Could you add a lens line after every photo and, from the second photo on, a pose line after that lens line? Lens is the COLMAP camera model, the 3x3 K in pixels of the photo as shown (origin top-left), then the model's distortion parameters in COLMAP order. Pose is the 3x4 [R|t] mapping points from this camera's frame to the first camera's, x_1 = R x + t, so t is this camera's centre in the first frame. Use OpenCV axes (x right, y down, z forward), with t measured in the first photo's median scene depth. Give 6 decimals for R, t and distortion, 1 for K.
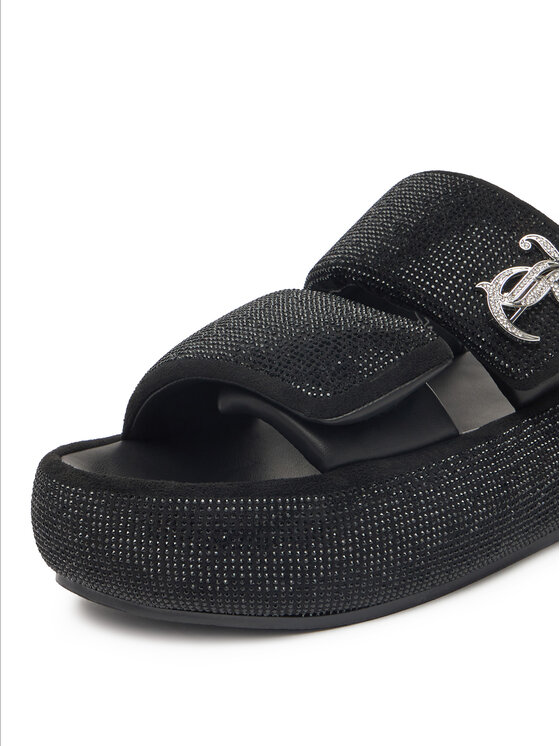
lens RADIAL K [[1054.9, 0, 280.0], [0, 1054.9, 373.0], [0, 0, 1]] dist [0.084879, 0.018767]
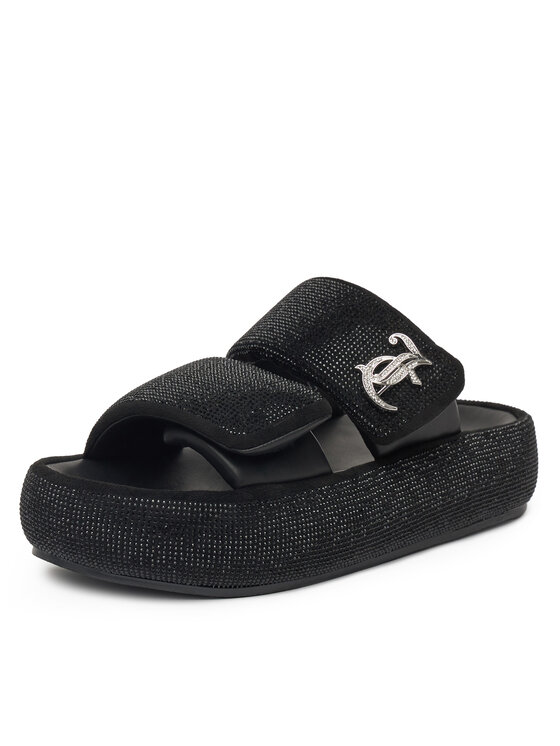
lens RADIAL K [[2196.3, 0, 280.0], [0, 2196.3, 373.0], [0, 0, 1]] dist [0.759124, 0.005183]
pose [[0.991242, 0.089040, 0.097528, -0.198375], [-0.086829, 0.995866, -0.026693, 0.010714], [-0.099501, 0.017991, 0.994875, -1.916721]]
